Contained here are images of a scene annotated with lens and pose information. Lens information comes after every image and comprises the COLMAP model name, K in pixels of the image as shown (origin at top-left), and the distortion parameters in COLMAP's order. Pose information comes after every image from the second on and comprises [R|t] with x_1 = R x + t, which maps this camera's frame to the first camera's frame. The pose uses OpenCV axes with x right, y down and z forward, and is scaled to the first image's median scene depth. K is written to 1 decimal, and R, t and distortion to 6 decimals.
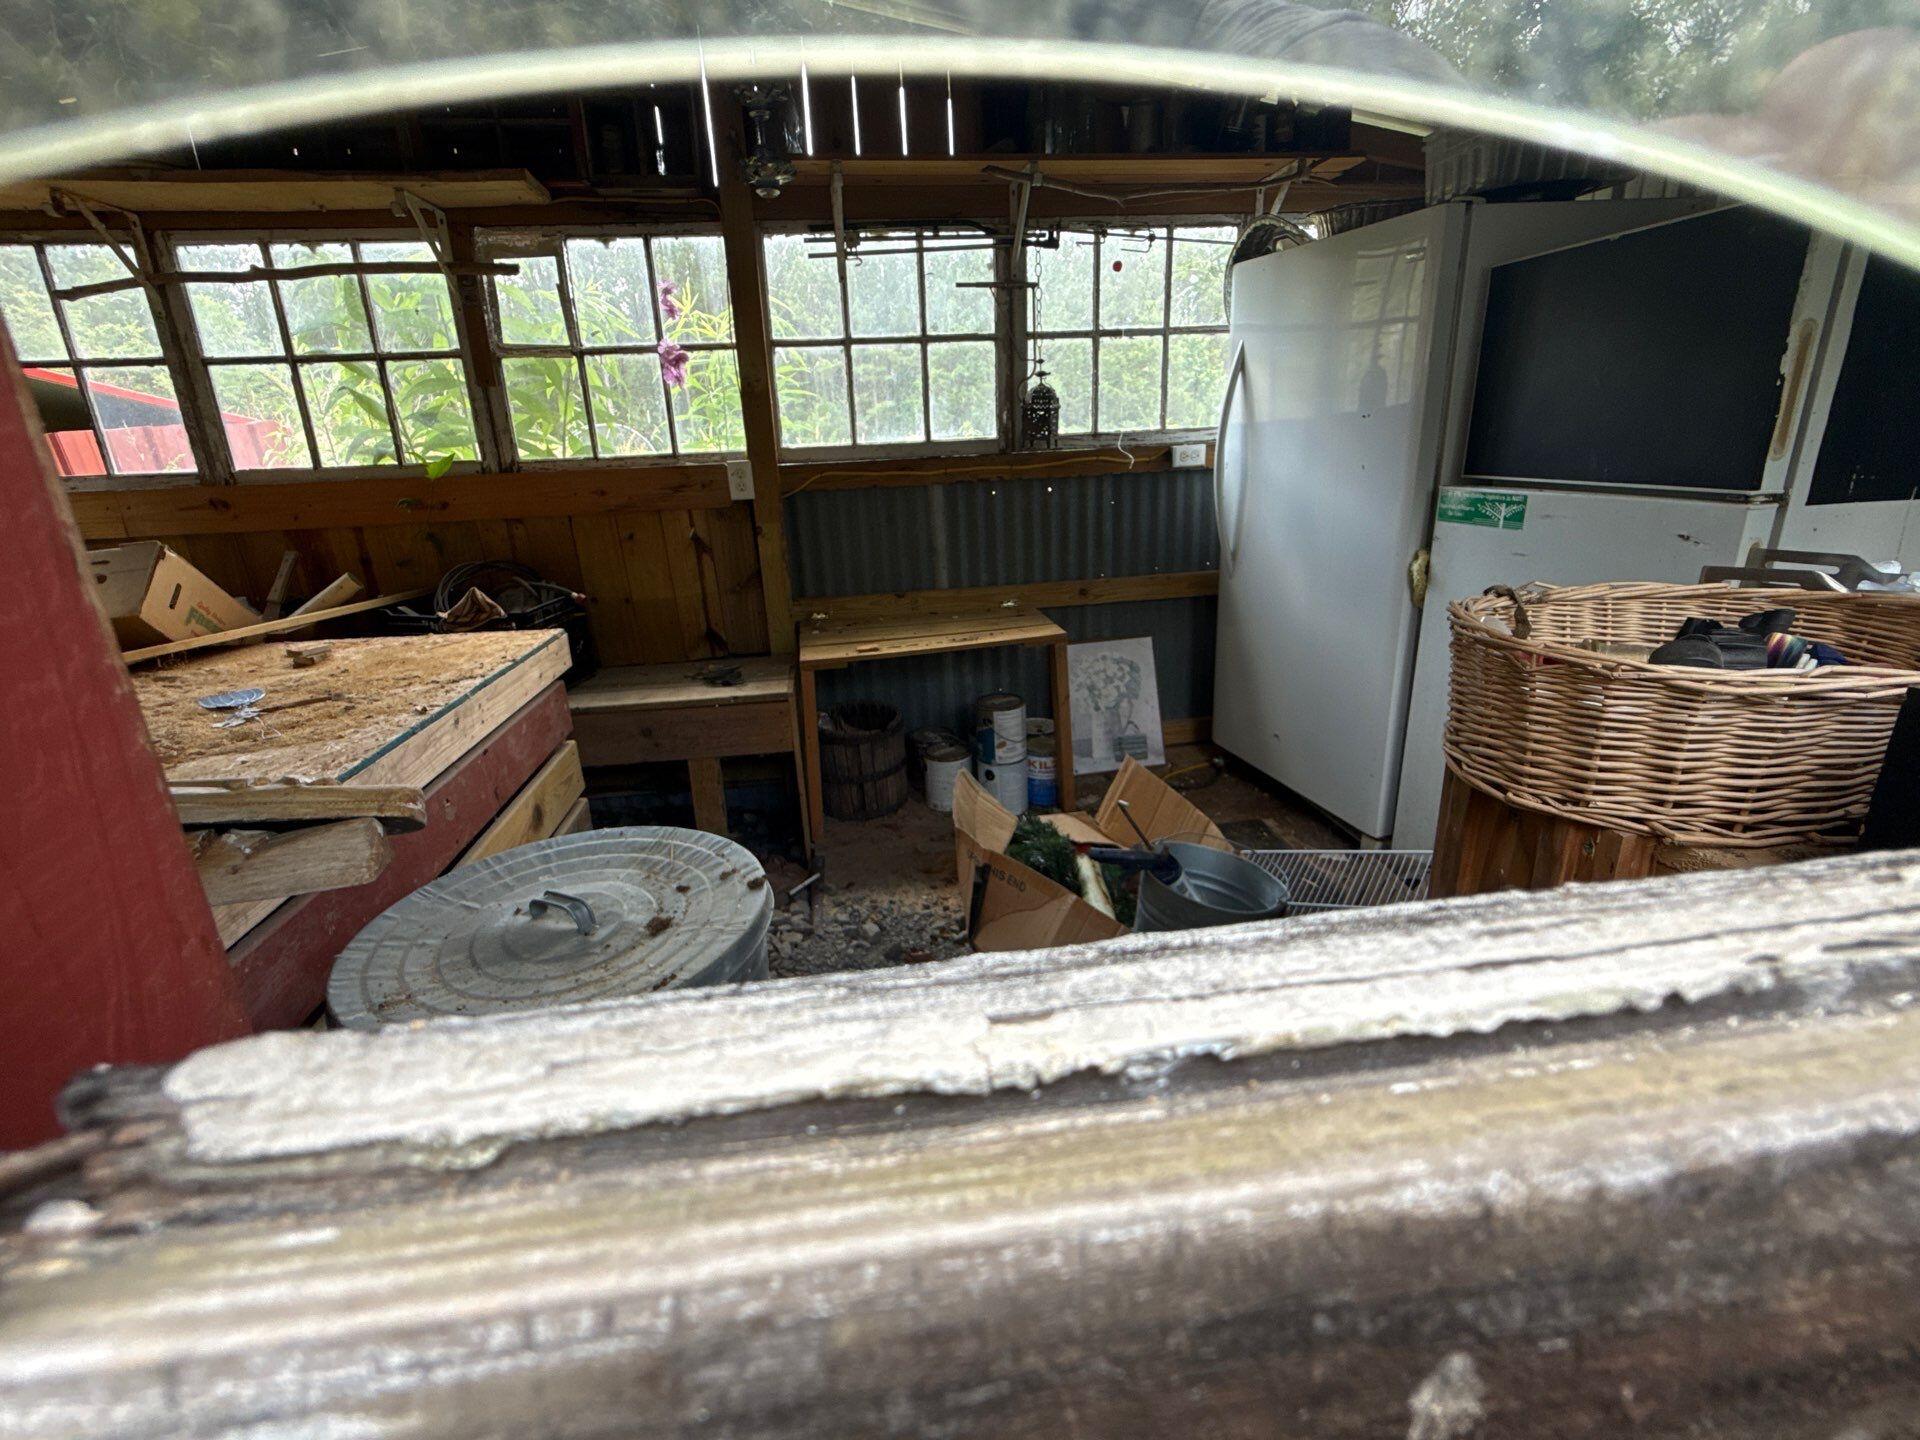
lens RADIAL K [[878.9, 0, 949.6], [0, 878.9, 724.9], [0, 0, 1]] dist [-0.000929, -0.000139]
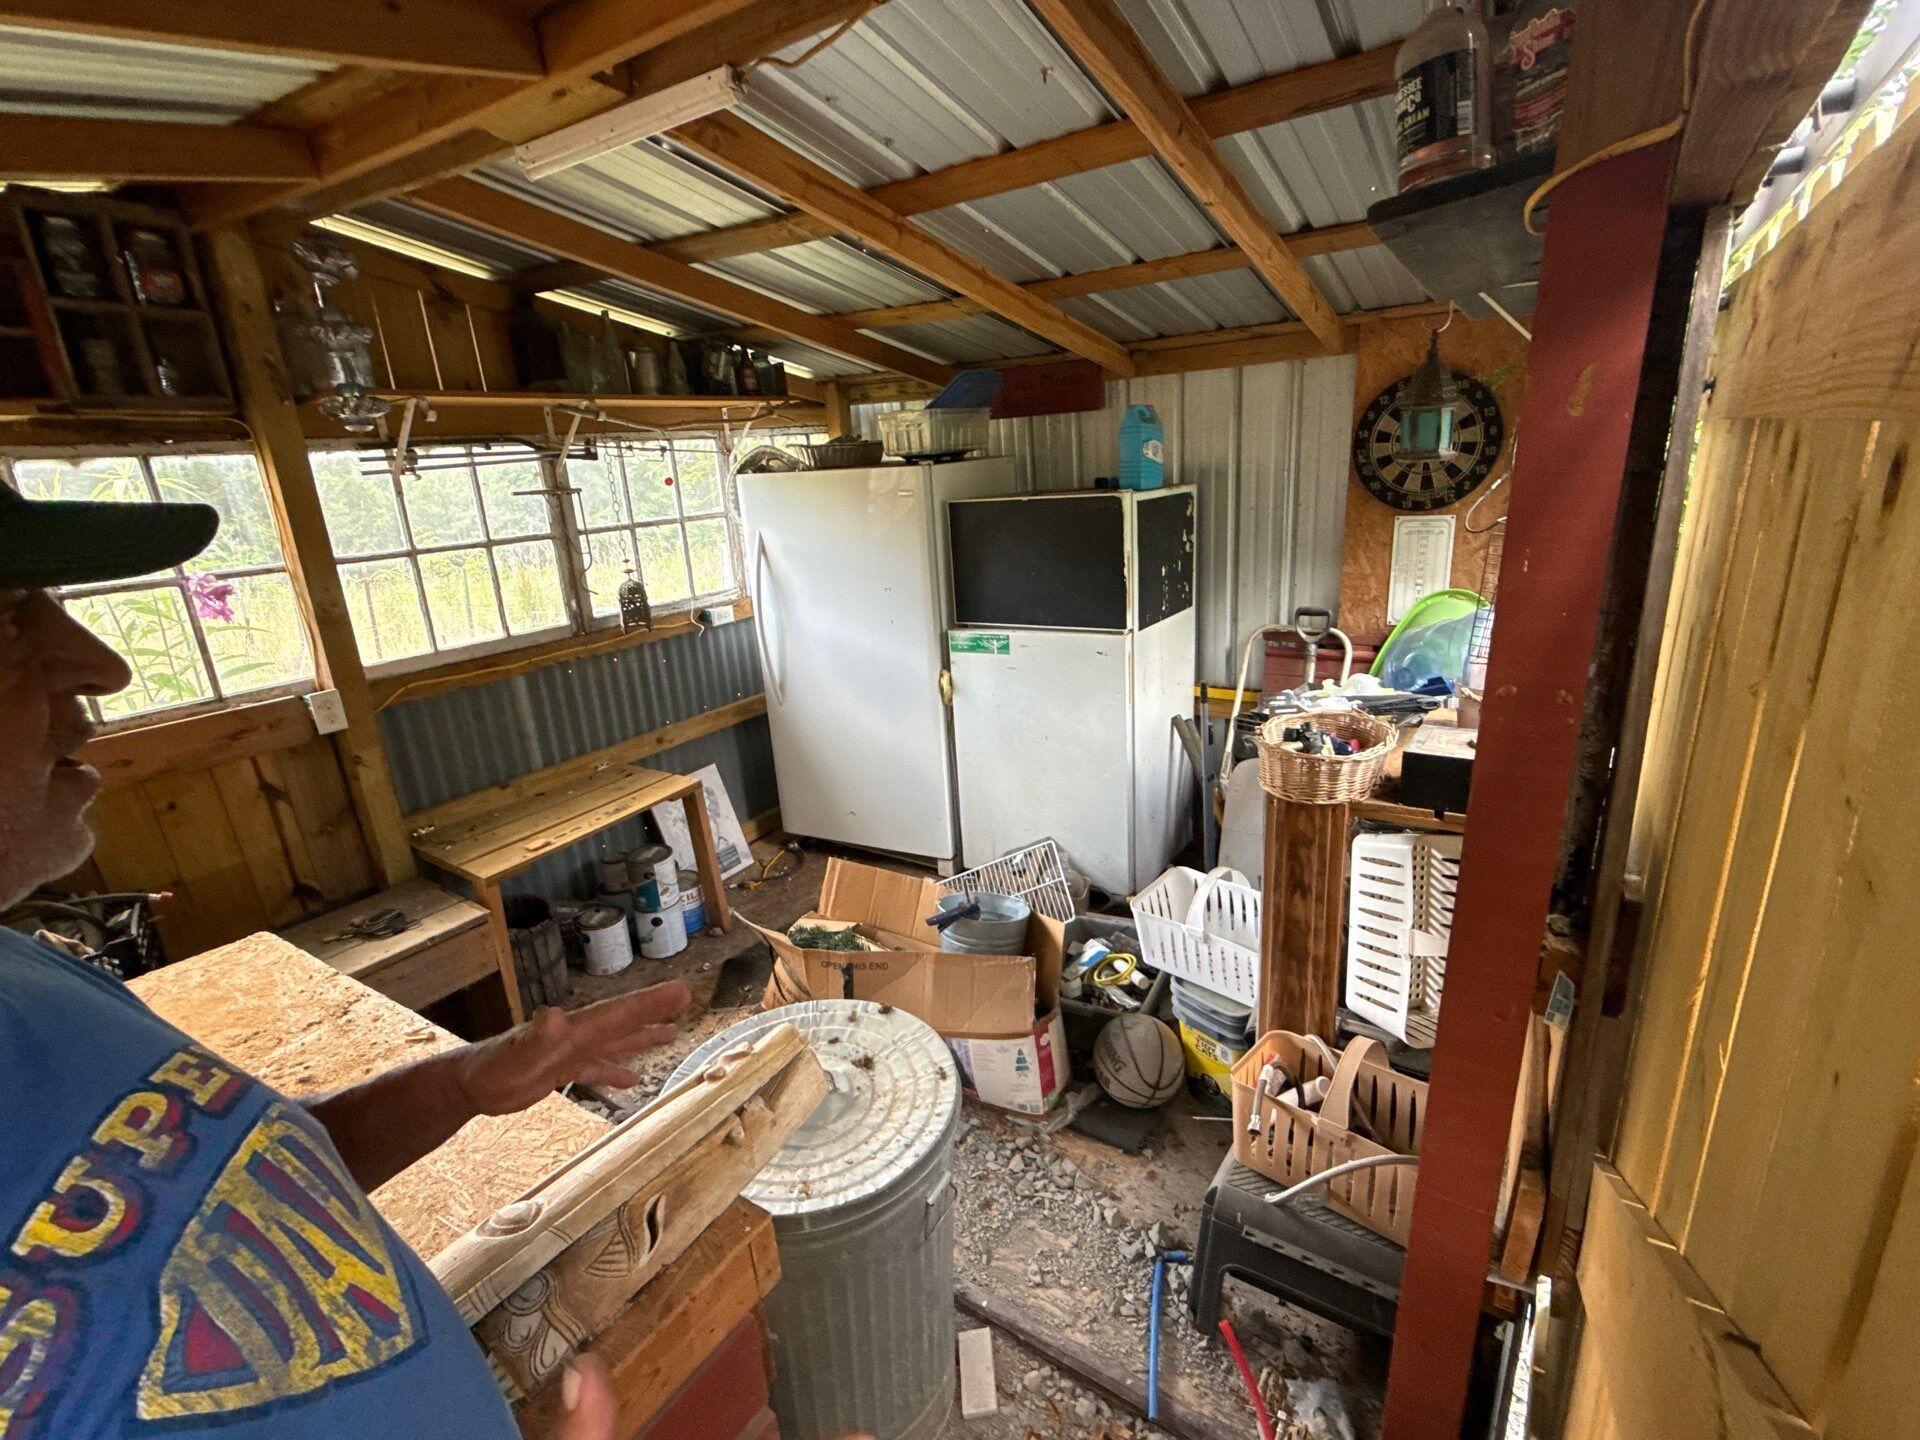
lens RADIAL K [[878.9, 0, 950.2], [0, 878.9, 728.7], [0, 0, 1]] dist [-0.000929, -0.000139]
pose [[0.672752, -0.219628, 0.706519, -0.446629], [0.274522, 0.960858, 0.037291, -0.119506], [-0.687054, 0.168867, 0.706711, -0.069470]]
